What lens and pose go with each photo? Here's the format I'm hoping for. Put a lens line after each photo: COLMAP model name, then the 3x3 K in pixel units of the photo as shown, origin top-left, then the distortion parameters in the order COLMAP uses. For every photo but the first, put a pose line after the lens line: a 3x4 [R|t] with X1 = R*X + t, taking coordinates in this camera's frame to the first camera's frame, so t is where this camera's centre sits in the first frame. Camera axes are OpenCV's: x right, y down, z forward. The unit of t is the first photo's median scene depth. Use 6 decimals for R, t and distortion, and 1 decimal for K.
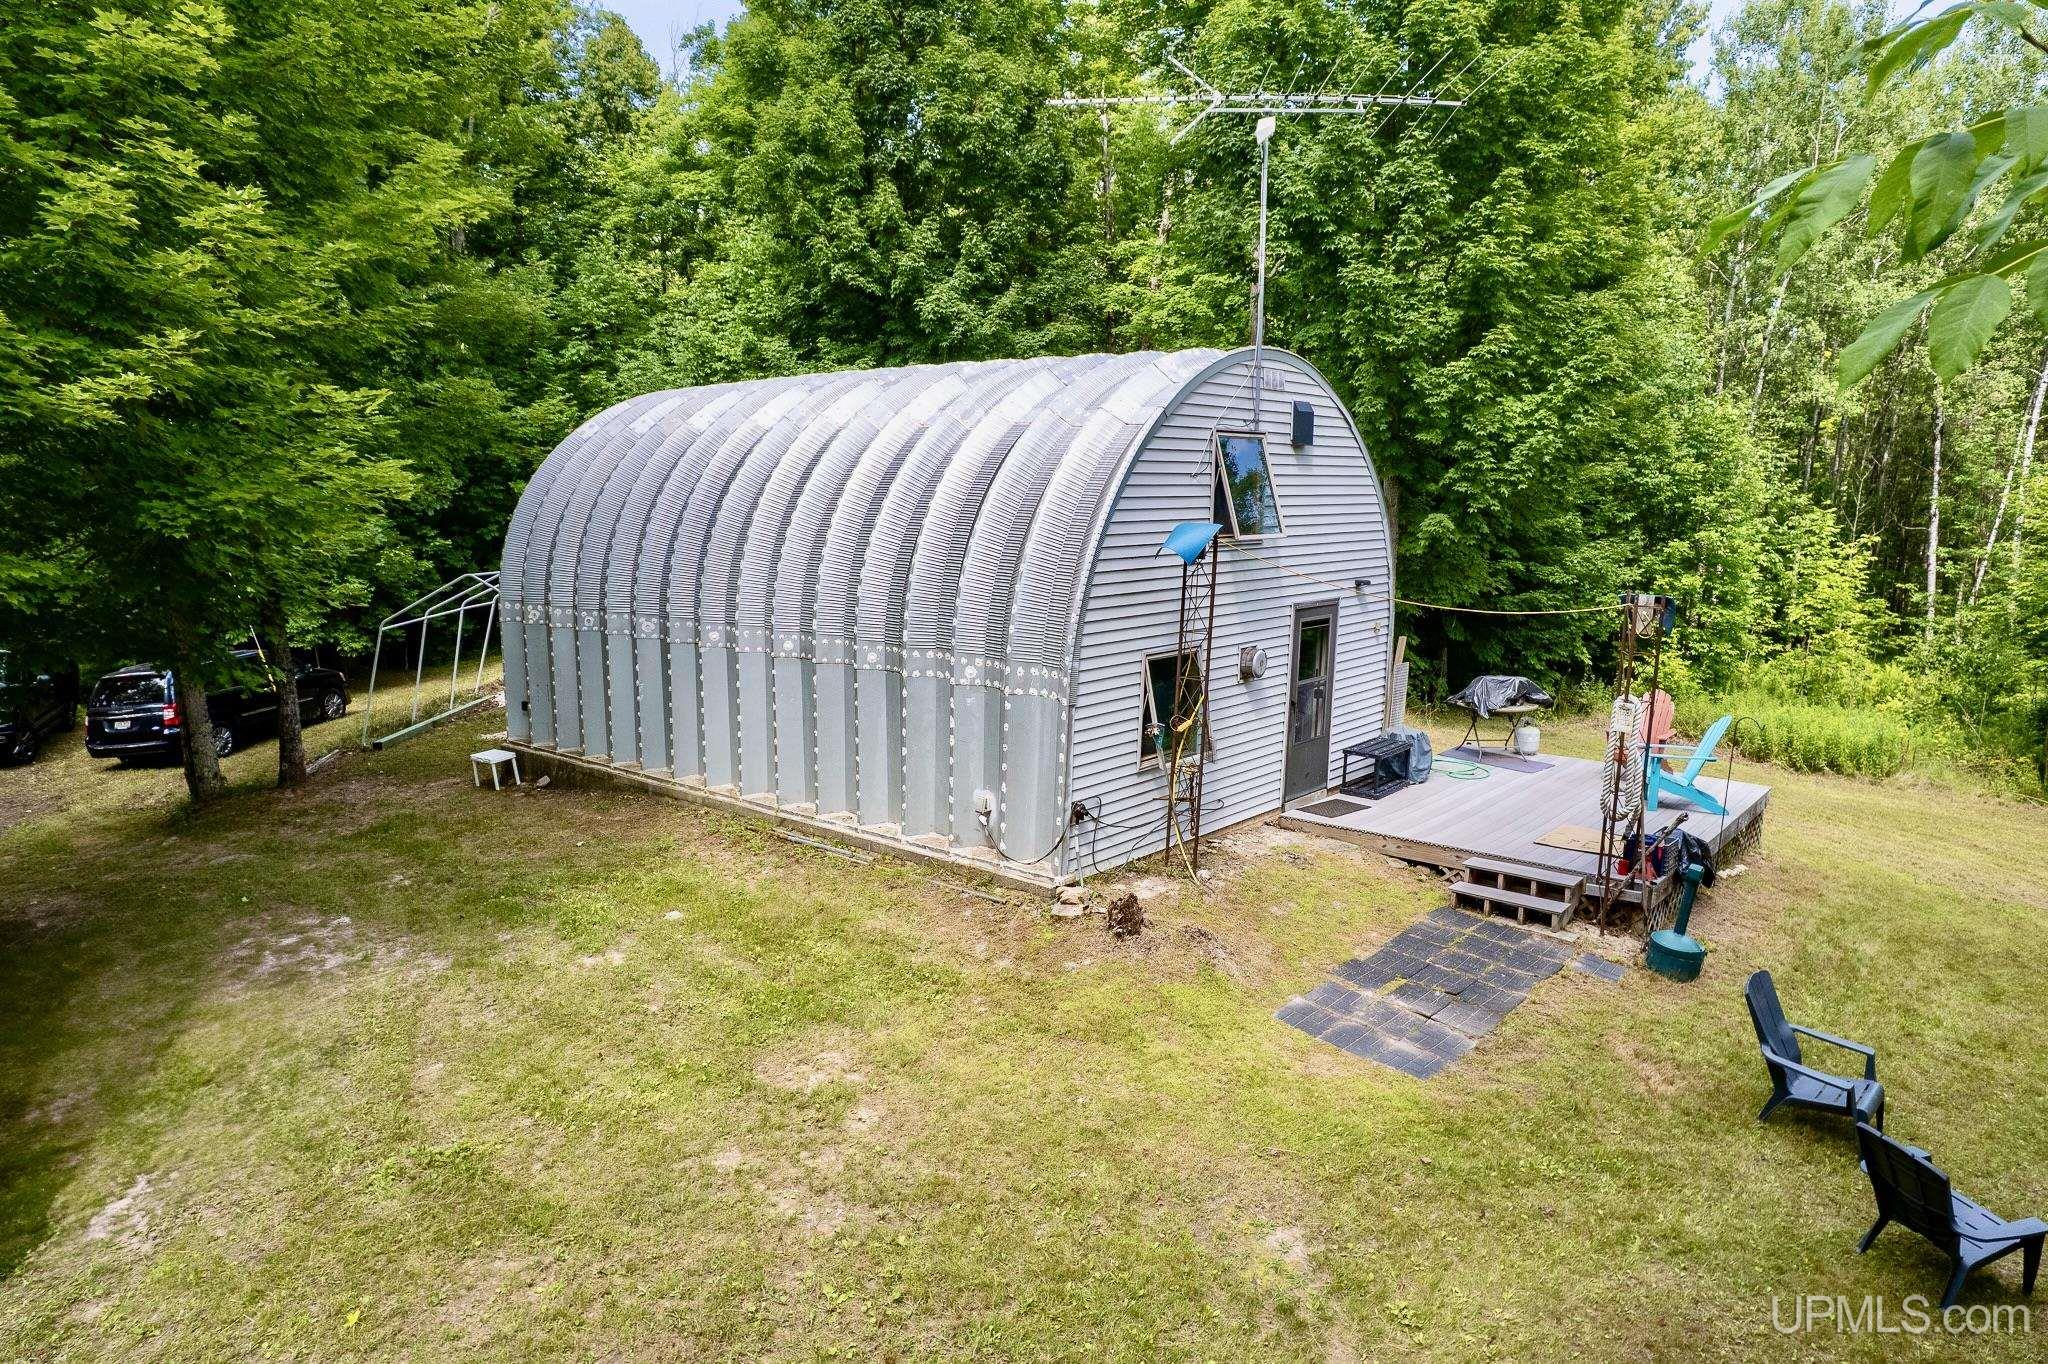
lens RADIAL K [[1303.1, 0, 1024.0], [0, 1303.1, 682.0], [0, 0, 1]] dist [-0.083133, 0.083964]
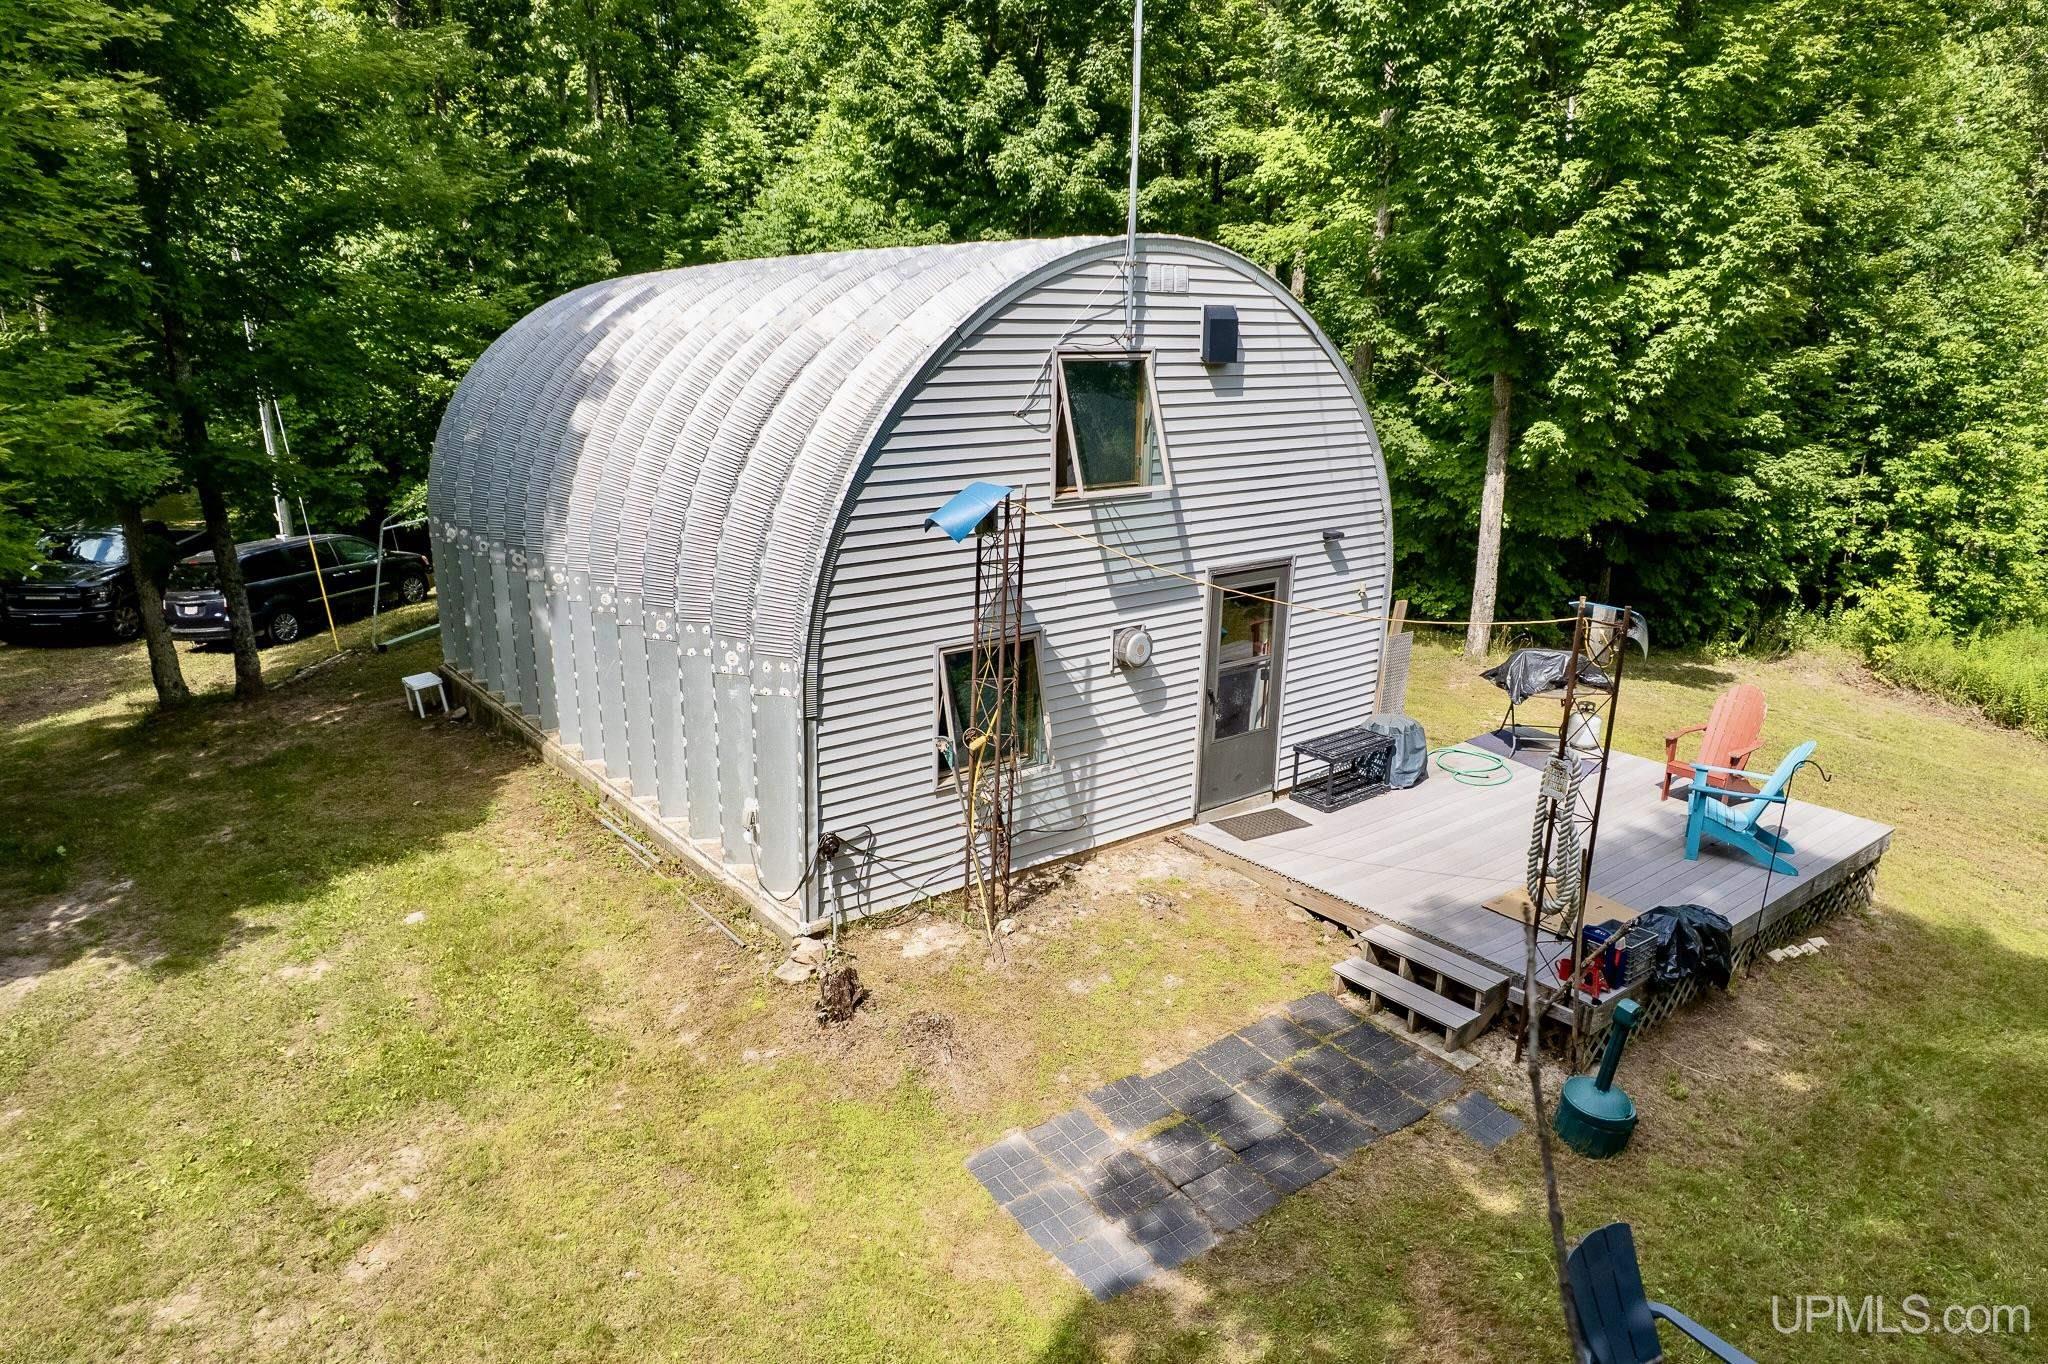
lens RADIAL K [[1303.1, 0, 1024.0], [0, 1303.1, 682.0], [0, 0, 1]] dist [-0.083133, 0.083964]
pose [[0.979637, 0.052505, -0.193791, 0.204194], [-0.030463, 0.992896, 0.115016, -0.063547], [0.198454, -0.106771, 0.974277, 0.167588]]
